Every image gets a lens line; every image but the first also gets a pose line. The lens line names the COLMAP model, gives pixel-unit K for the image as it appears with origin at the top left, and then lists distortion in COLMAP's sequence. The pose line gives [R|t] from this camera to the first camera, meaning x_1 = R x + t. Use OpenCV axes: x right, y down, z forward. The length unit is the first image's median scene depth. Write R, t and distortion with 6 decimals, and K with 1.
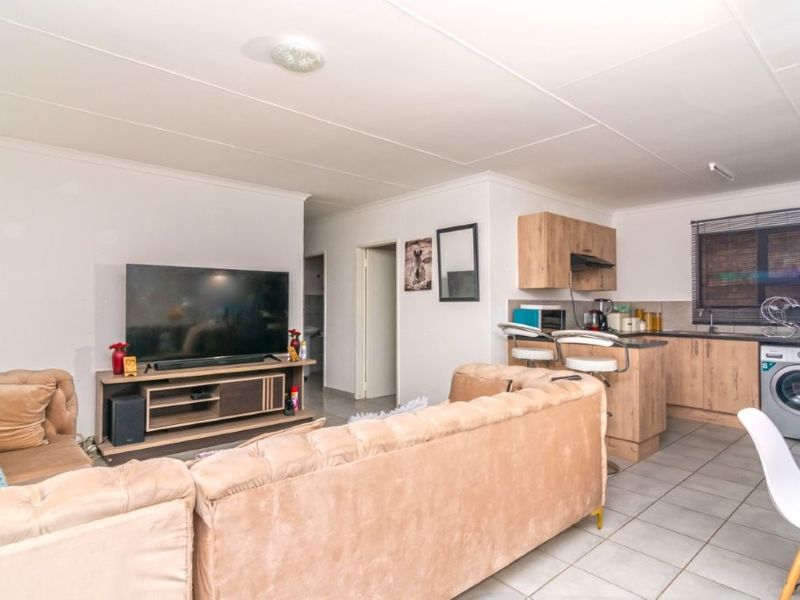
lens RADIAL K [[443.9, 0, 400.0], [0, 443.9, 300.0], [0, 0, 1]] dist [-0.001820, -0.001151]
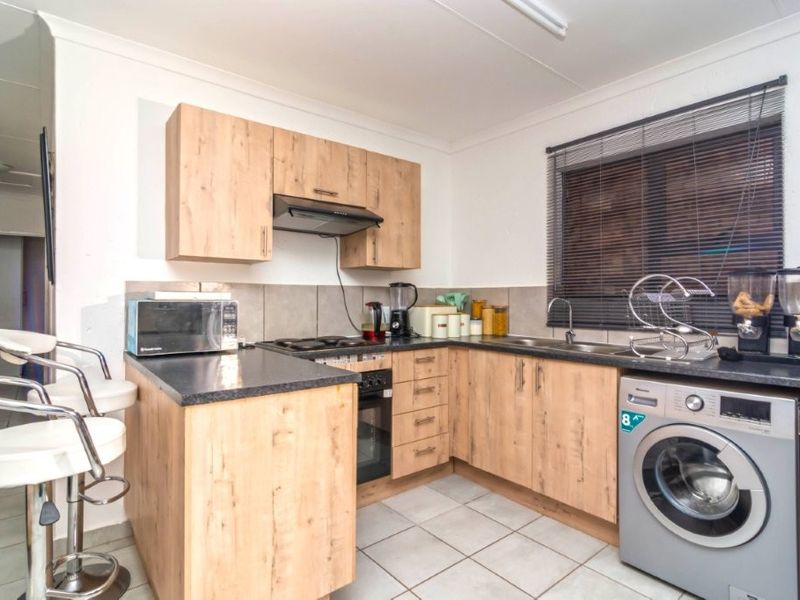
lens RADIAL K [[434.2, 0, 398.9], [0, 434.2, 293.0], [0, 0, 1]] dist [-0.001559, -0.000223]
pose [[0.999640, -0.000108, -0.026838, 0.515905], [0.000224, 0.999991, 0.004296, 0.009494], [0.026837, -0.004300, 0.999631, 0.461169]]
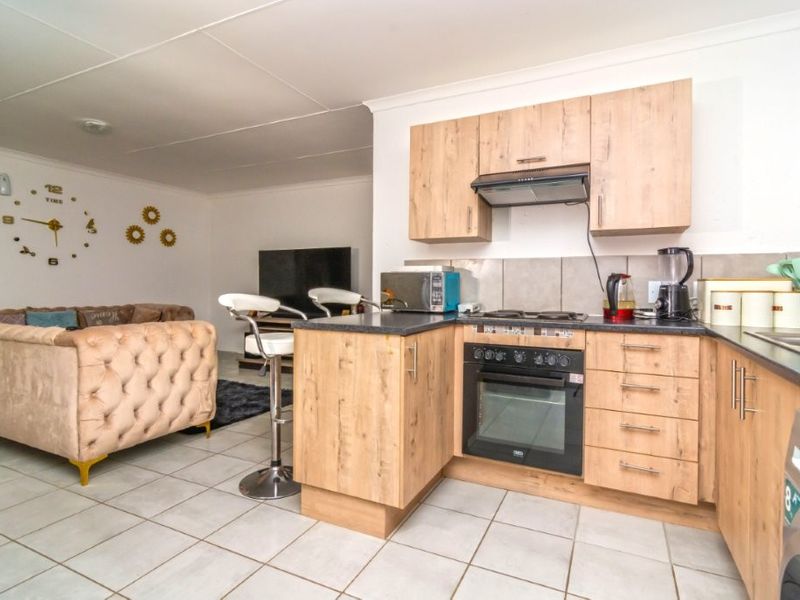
lens RADIAL K [[433.1, 0, 397.3], [0, 433.1, 285.7], [0, 0, 1]] dist [-0.005481, 0.000270]
pose [[0.394253, -0.000935, -0.919001, 0.815522], [0.007265, 0.999971, 0.002099, 0.035042], [0.918973, -0.007504, 0.394248, 0.637873]]
